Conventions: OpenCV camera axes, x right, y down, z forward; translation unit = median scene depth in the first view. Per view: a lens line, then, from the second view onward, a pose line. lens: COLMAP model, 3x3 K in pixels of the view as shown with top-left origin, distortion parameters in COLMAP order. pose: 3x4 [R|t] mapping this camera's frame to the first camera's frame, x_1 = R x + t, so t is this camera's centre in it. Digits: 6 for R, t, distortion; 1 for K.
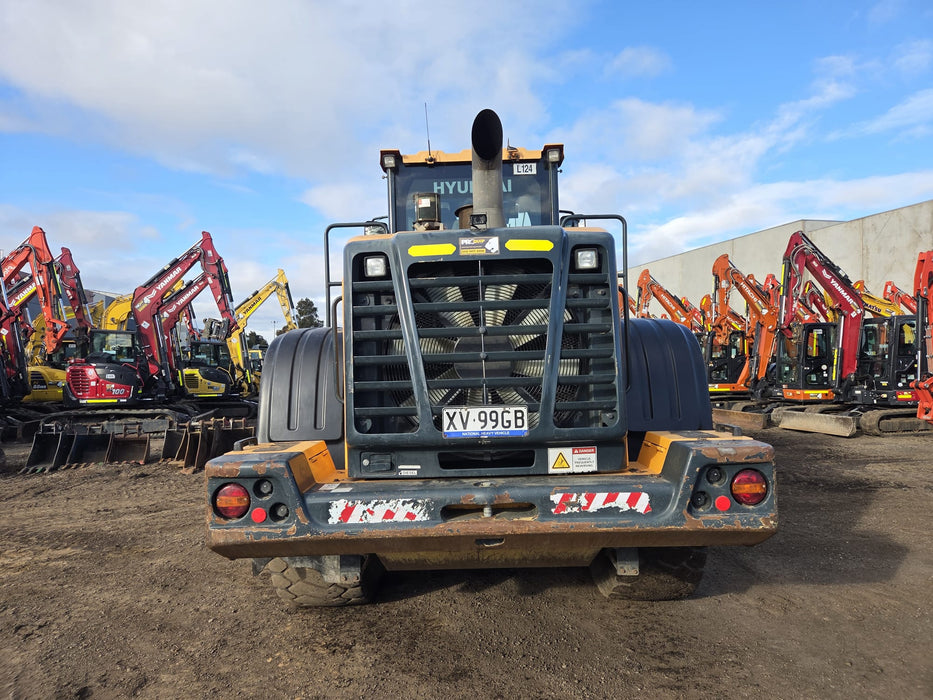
lens RADIAL K [[617.1, 0, 465.9], [0, 617.1, 344.4], [0, 0, 1]] dist [0.090200, -0.071892]
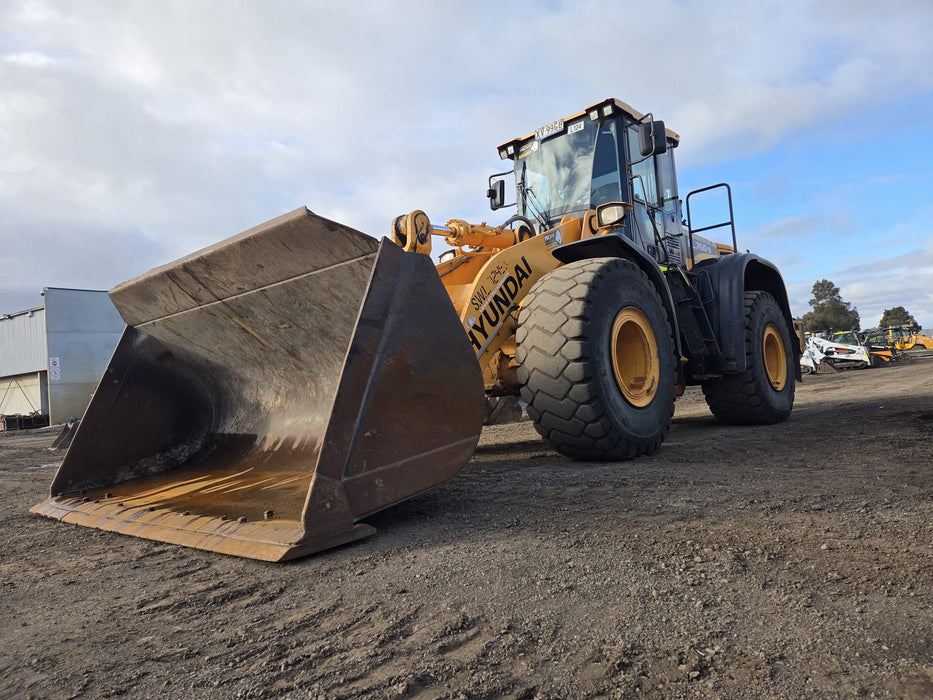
lens RADIAL K [[617.1, 0, 465.9], [0, 617.1, 344.4], [0, 0, 1]] dist [0.090200, -0.071892]
pose [[0.694771, -0.090944, -0.713458, 0.248991], [0.090896, 0.995122, -0.038333, 0.065779], [0.713464, -0.038218, 0.699649, 0.207876]]
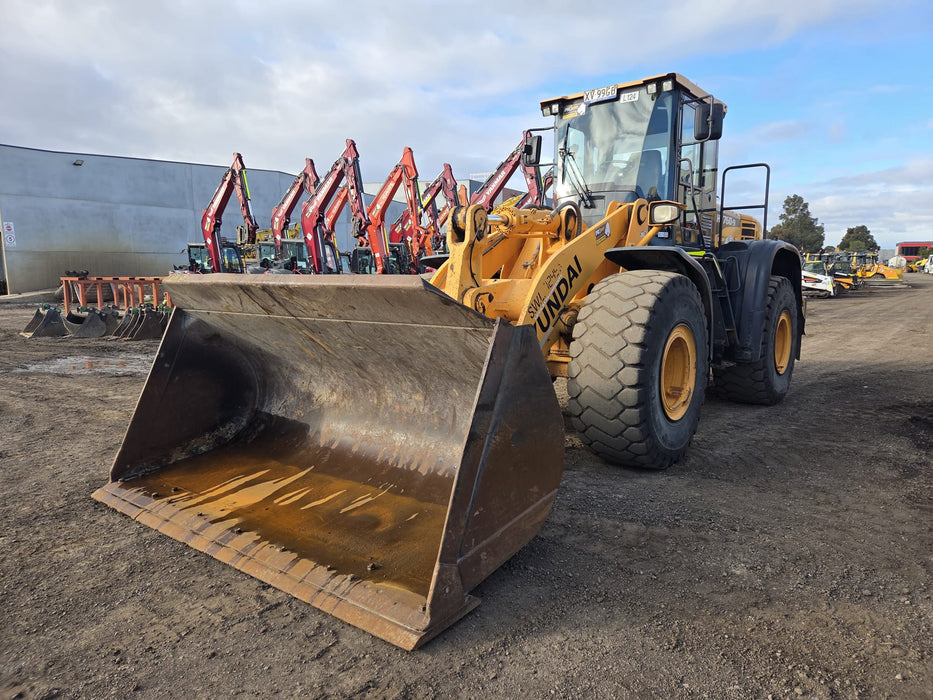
lens RADIAL K [[615.7, 0, 476.5], [0, 615.7, 352.1], [0, 0, 1]] dist [0.093214, -0.074085]
pose [[0.743213, 0.096278, -0.662092, 0.223135], [0.013031, 0.987321, 0.158199, 0.010340], [0.668928, -0.126203, 0.732535, 0.182416]]
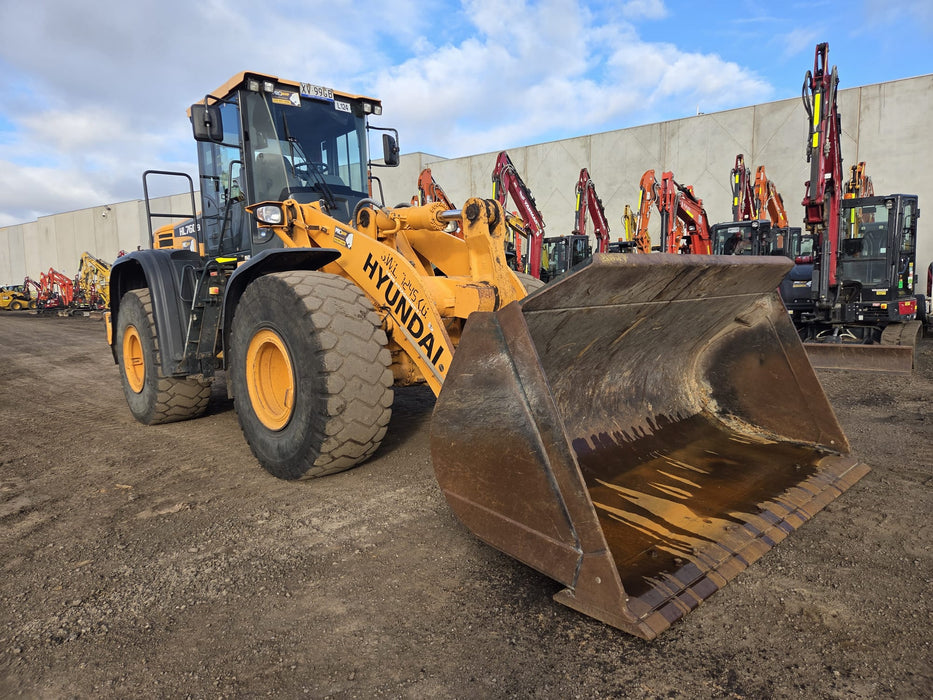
lens RADIAL K [[617.1, 0, 465.9], [0, 617.1, 344.4], [0, 0, 1]] dist [0.090200, -0.071892]
pose [[0.775141, -0.068784, 0.628033, -0.172371], [-0.000369, 0.994006, 0.109323, 0.023938], [-0.631788, -0.084972, 0.770470, 0.179977]]
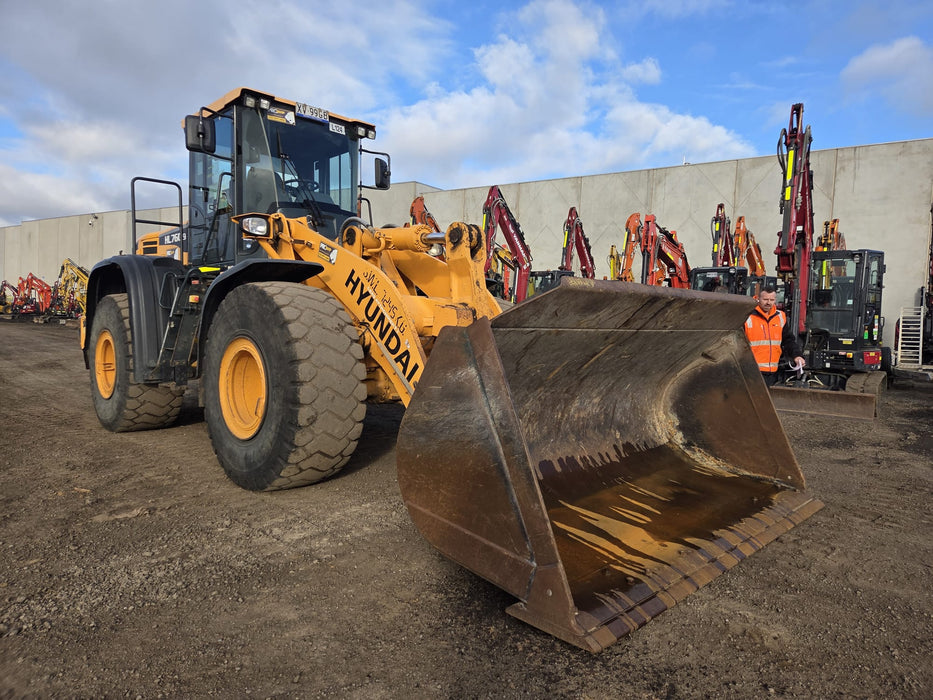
lens RADIAL K [[617.0, 0, 478.1], [0, 617.0, 341.3], [0, 0, 1]] dist [0.089345, -0.069006]
pose [[0.749719, 0.009520, 0.661688, -0.172146], [-0.059328, 0.996837, 0.052879, 0.028349], [-0.659091, -0.078901, 0.747913, 0.172708]]
